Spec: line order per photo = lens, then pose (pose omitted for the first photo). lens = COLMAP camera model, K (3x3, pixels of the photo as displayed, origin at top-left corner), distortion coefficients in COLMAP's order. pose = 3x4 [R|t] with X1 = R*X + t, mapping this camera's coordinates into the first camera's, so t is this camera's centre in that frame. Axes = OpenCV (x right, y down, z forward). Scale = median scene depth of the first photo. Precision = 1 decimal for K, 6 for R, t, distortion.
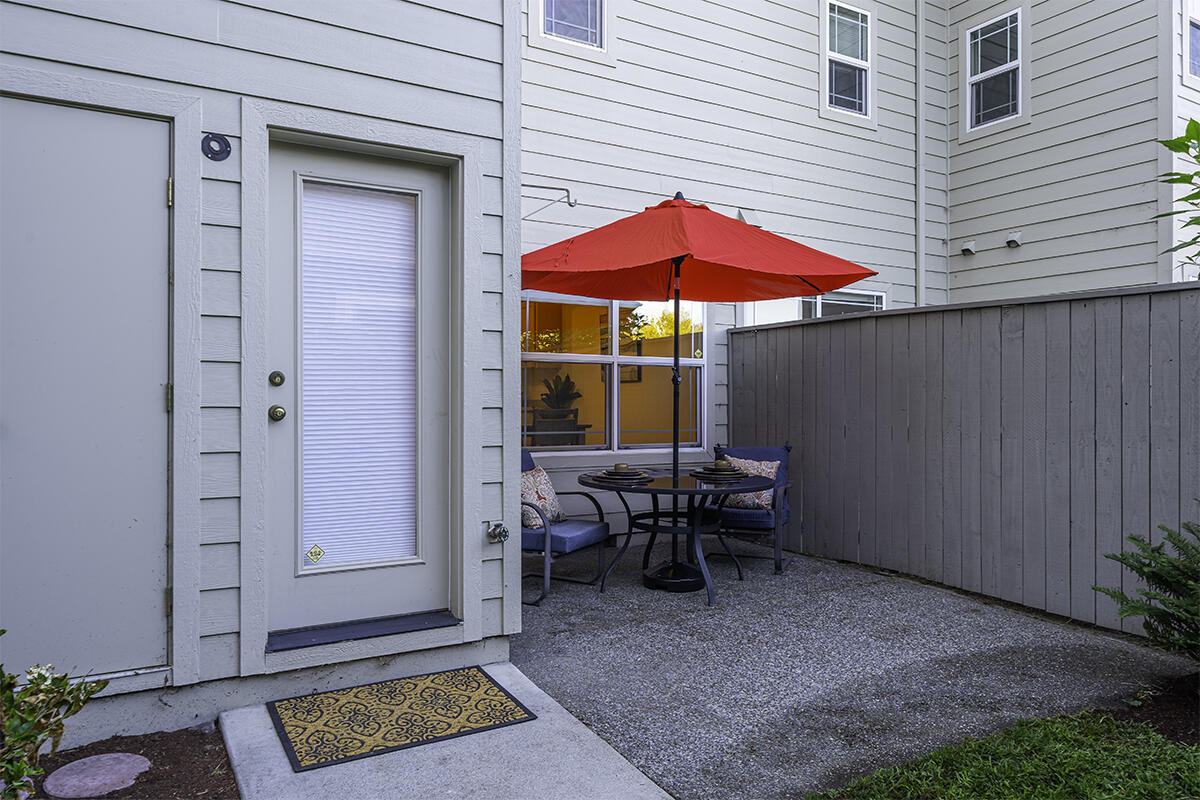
lens RADIAL K [[807.4, 0, 596.8], [0, 807.4, 394.6], [0, 0, 1]] dist [-0.010172, 0.004992]
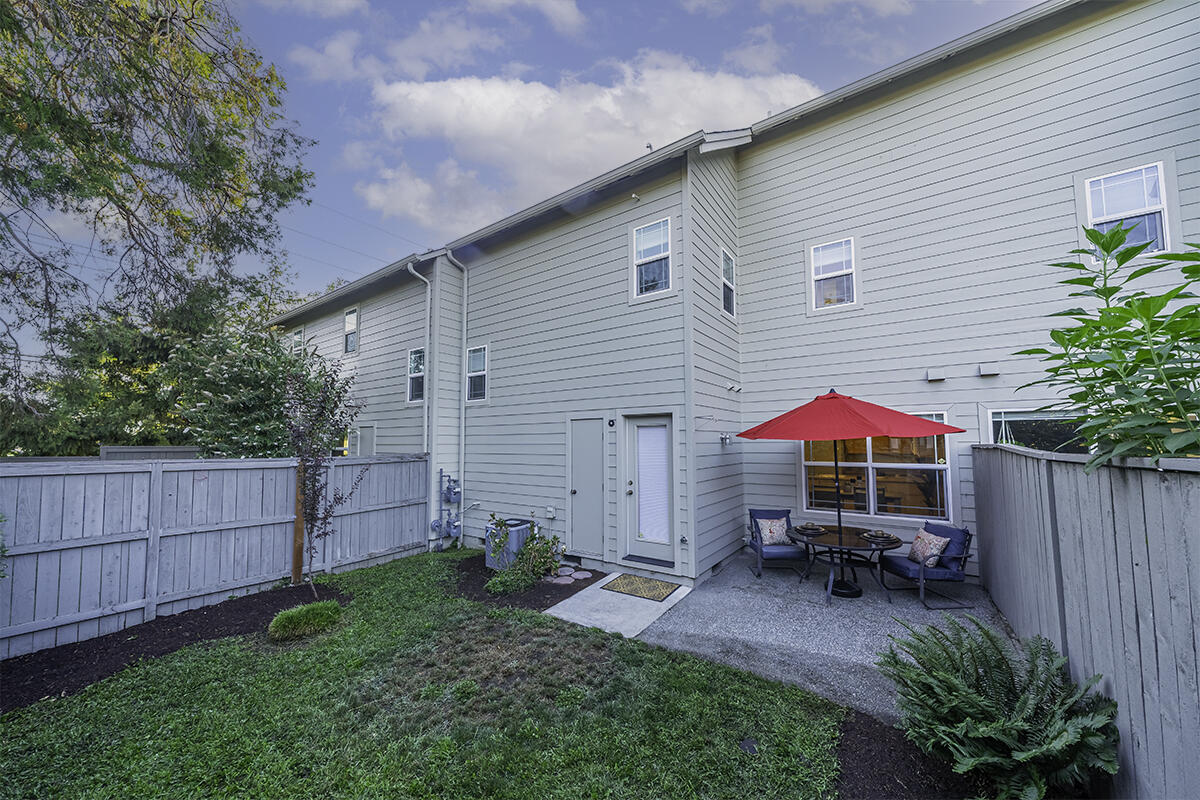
lens RADIAL K [[413.9, 0, 601.0], [0, 413.9, 425.4], [0, 0, 1]] dist [-0.000363, 0.000373]
pose [[0.420167, -0.047637, -0.906195, 0.947645], [0.013067, 0.998835, -0.046449, -0.148428], [0.907353, 0.007675, 0.420301, 0.085307]]
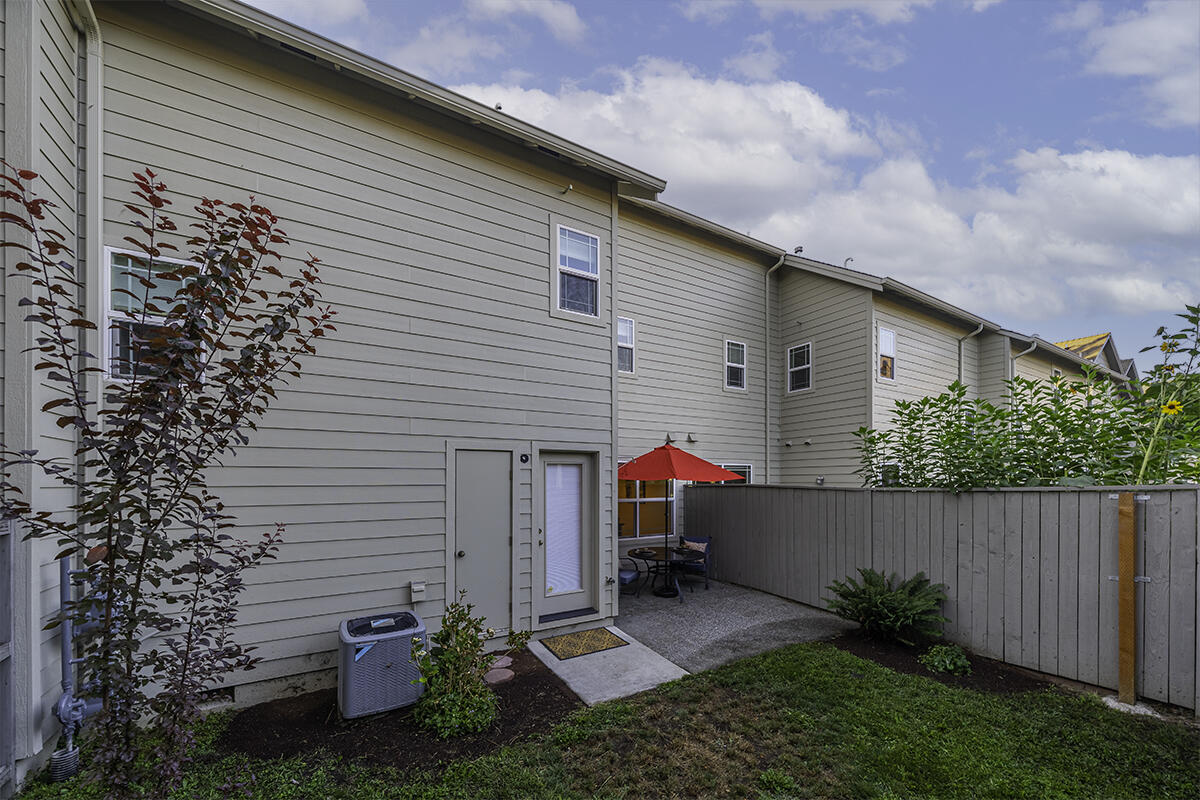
lens RADIAL K [[444.1, 0, 596.1], [0, 444.1, 491.2], [0, 0, 1]] dist [0.000244, -0.000069]
pose [[0.999905, -0.010512, -0.008895, -0.136349], [0.010745, 0.999591, 0.026521, -0.163425], [0.008612, -0.026614, 0.999609, -0.490147]]
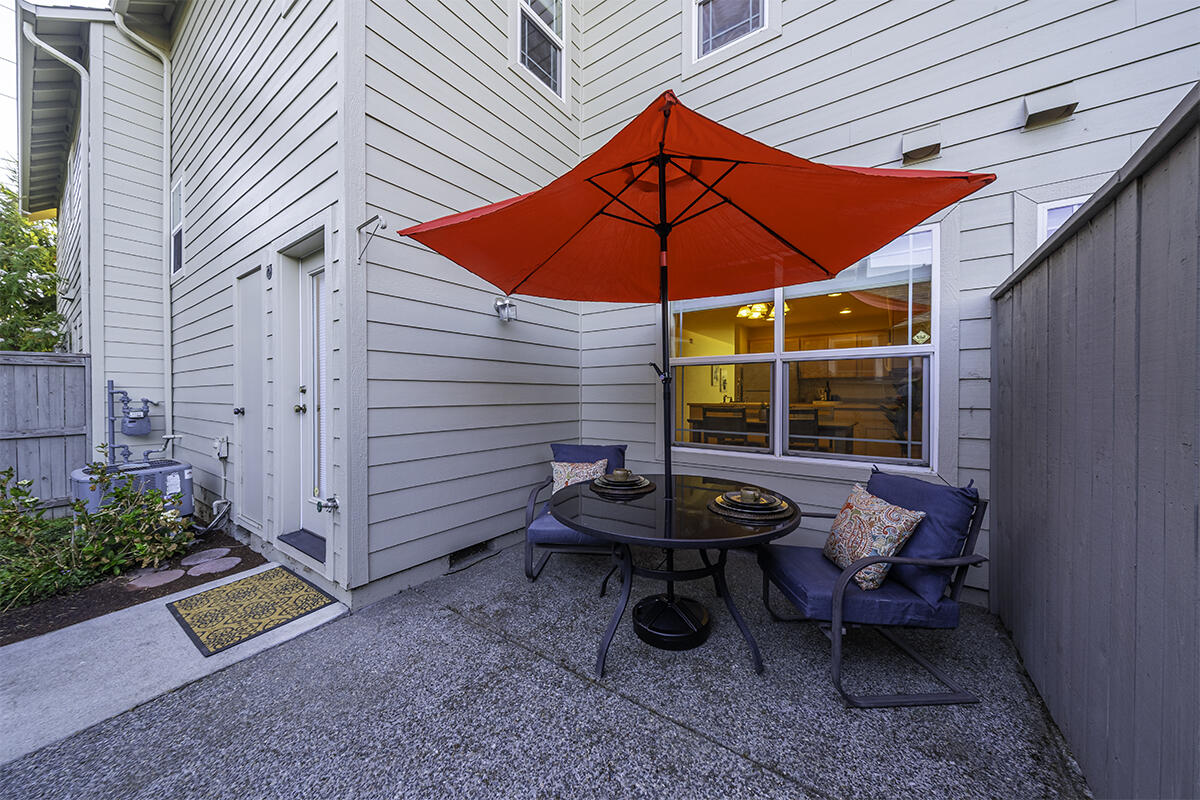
lens RADIAL K [[413.9, 0, 591.1], [0, 413.9, 403.7], [0, 0, 1]] dist [-0.000363, 0.000373]
pose [[0.413384, 0.017404, -0.910390, 0.552526], [0.006790, 0.999731, 0.022195, -0.003183], [0.910531, -0.015356, 0.413155, 0.941280]]
